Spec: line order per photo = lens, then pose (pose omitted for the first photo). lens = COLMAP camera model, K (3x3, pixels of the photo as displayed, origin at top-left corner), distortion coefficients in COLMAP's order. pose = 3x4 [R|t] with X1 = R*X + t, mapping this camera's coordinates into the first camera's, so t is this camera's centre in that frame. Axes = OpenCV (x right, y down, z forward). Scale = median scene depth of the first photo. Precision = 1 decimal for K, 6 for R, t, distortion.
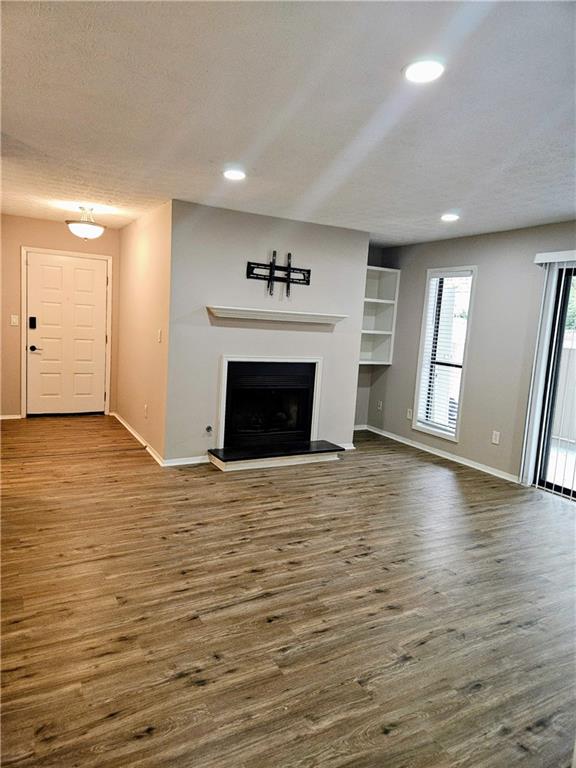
lens RADIAL K [[511.6, 0, 288.0], [0, 511.6, 384.0], [0, 0, 1]] dist [0.083375, -0.071769]
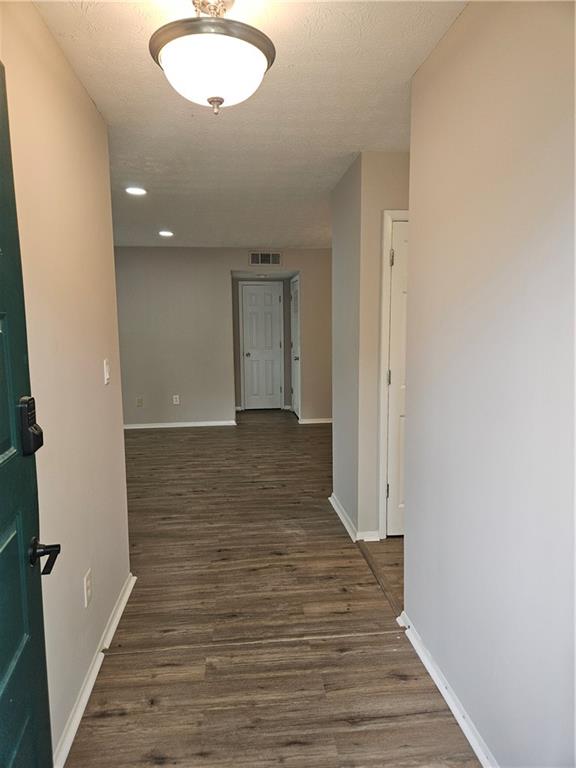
lens RADIAL K [[510.2, 0, 286.9], [0, 510.2, 377.5], [0, 0, 1]] dist [0.085042, -0.075693]
pose [[-0.922350, -0.093678, 0.374827, -0.631515], [0.002192, 0.968875, 0.247539, -0.223204], [-0.386349, 0.229140, -0.893437, 1.462159]]
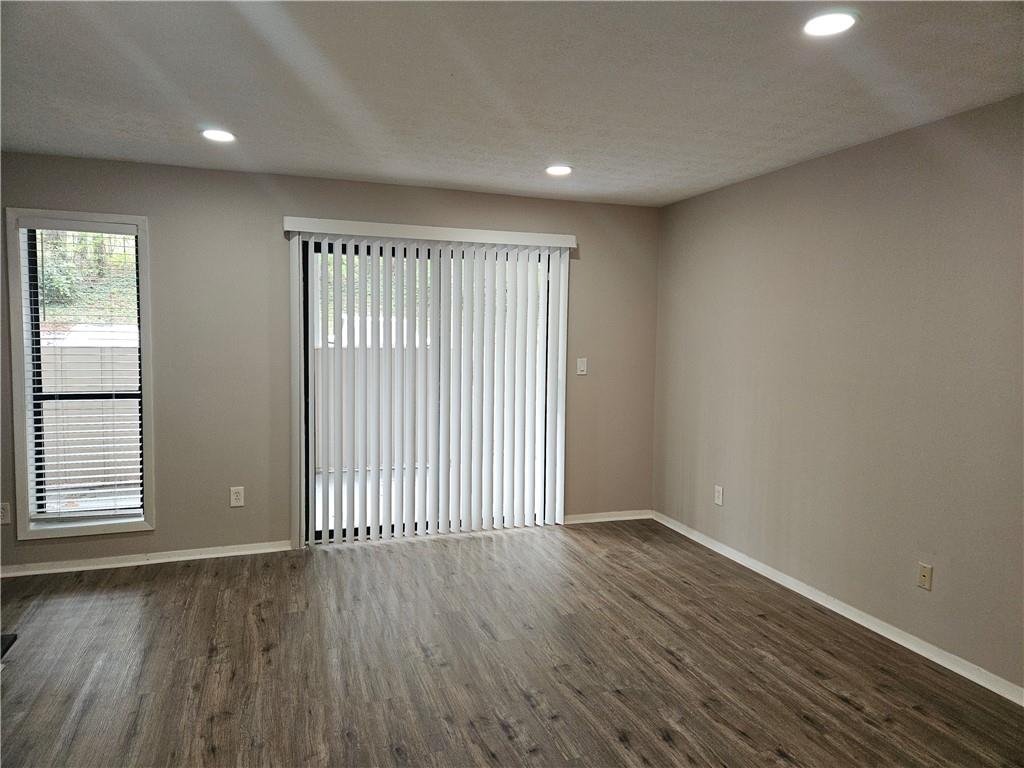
lens RADIAL K [[682.1, 0, 512.8], [0, 682.1, 378.5], [0, 0, 1]] dist [0.083375, -0.071769]
pose [[0.165867, -0.128792, 0.977702, -0.393763], [0.122356, 0.986462, 0.109189, -0.101245], [-0.978528, 0.101517, 0.179380, 0.560025]]
